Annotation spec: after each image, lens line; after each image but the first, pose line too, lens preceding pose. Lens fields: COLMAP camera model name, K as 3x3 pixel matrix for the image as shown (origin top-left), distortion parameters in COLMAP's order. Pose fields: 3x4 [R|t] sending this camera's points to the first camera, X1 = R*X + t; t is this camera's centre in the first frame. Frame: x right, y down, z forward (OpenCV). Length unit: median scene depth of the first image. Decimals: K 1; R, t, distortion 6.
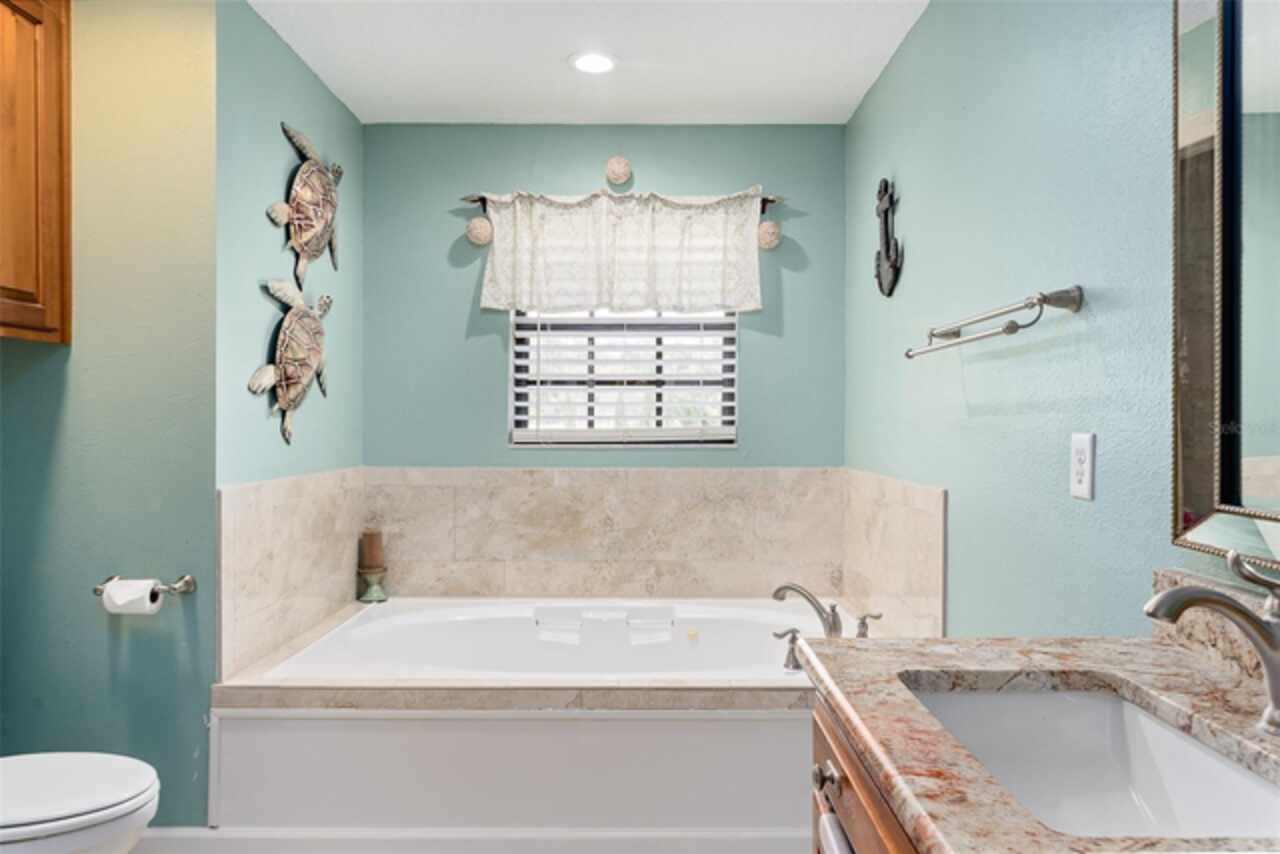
lens RADIAL K [[860.5, 0, 642.5], [0, 860.5, 429.8], [0, 0, 1]] dist [-0.006303, -0.000510]
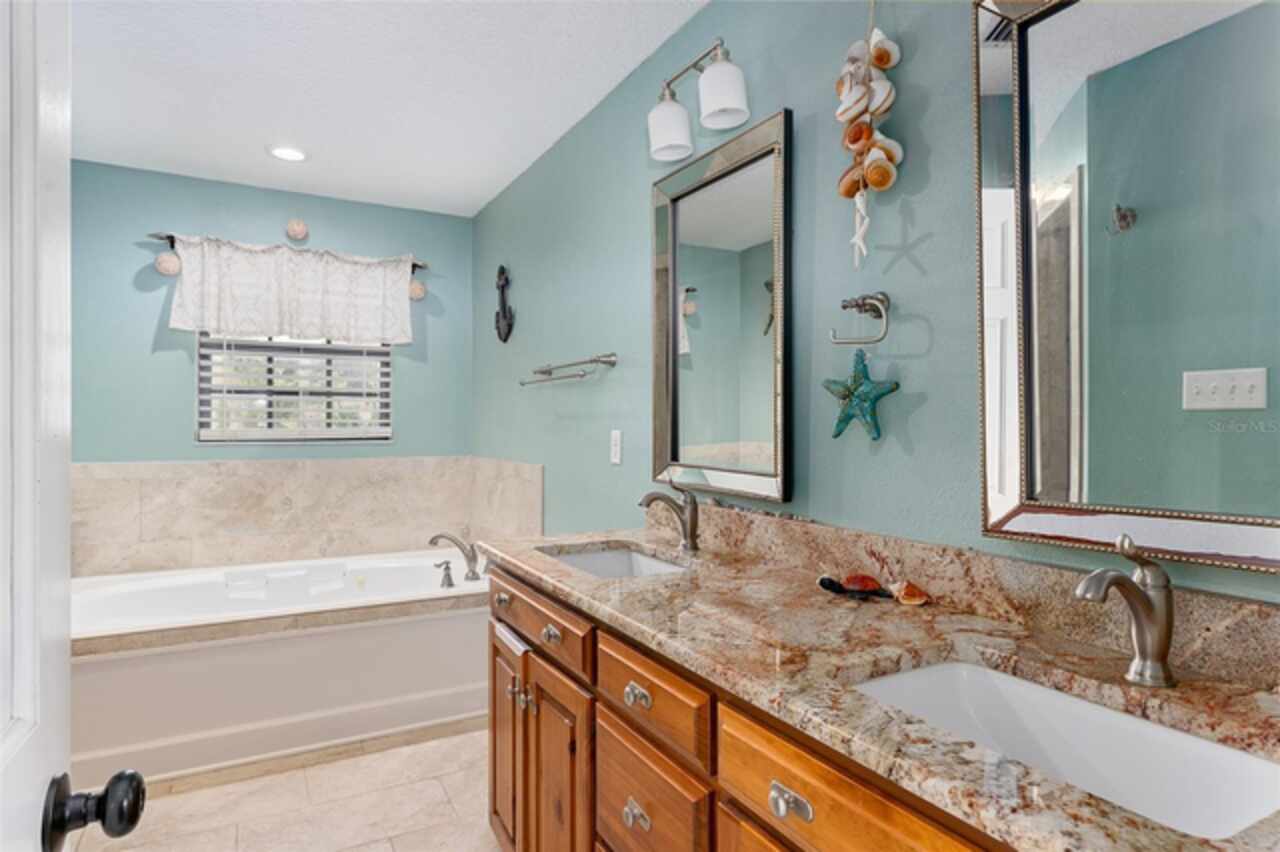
lens RADIAL K [[727.5, 0, 641.2], [0, 727.5, 426.0], [0, 0, 1]] dist [0.001016, 0.000228]
pose [[0.877380, 0.001812, 0.479794, -0.098502], [0.001680, 0.999975, -0.006850, 0.002440], [-0.479794, 0.006816, 0.877355, -0.203734]]
